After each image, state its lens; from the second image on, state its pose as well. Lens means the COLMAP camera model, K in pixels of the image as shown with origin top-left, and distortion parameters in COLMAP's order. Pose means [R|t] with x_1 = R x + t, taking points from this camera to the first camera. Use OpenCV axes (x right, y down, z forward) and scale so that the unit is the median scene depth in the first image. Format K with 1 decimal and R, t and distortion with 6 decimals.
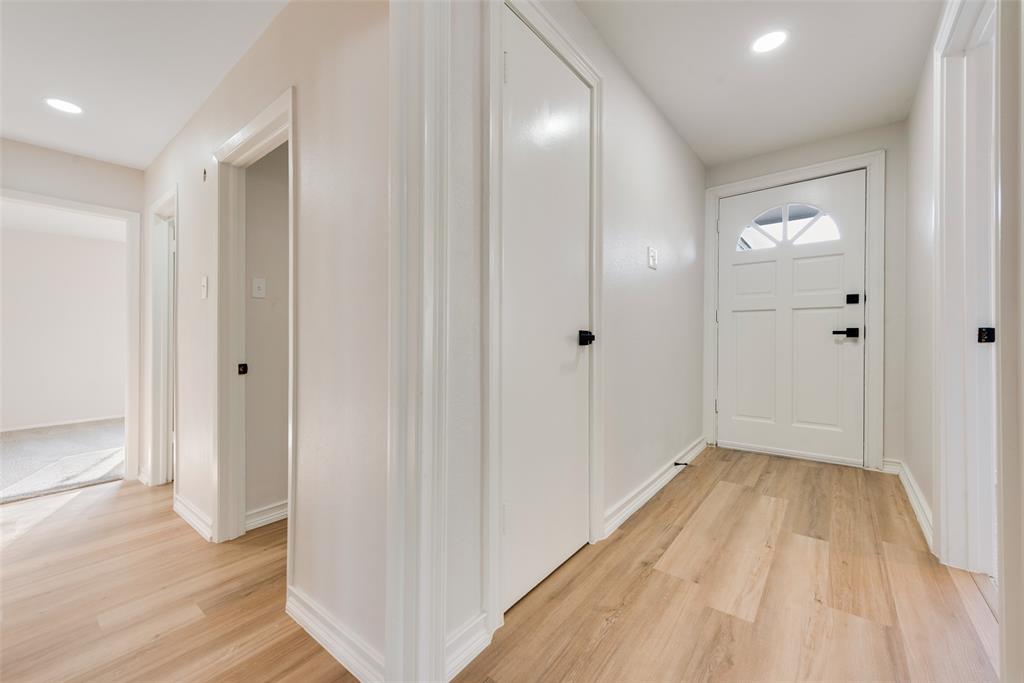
lens RADIAL K [[406.9, 0, 514.7], [0, 406.9, 348.1], [0, 0, 1]] dist [0.003402, -0.000466]
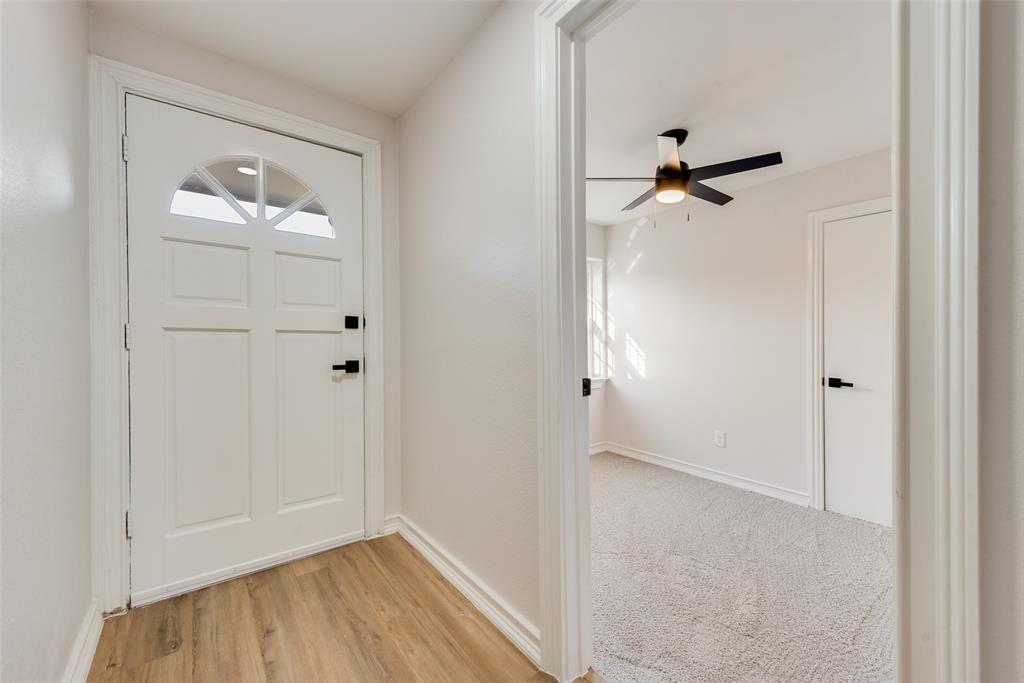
lens RADIAL K [[406.9, 0, 514.7], [0, 406.9, 348.1], [0, 0, 1]] dist [0.003402, -0.000466]
pose [[0.237651, -0.007945, 0.971318, 0.167458], [0.023564, 0.999719, 0.002412, -0.067110], [-0.971065, 0.022315, 0.237772, 0.527777]]
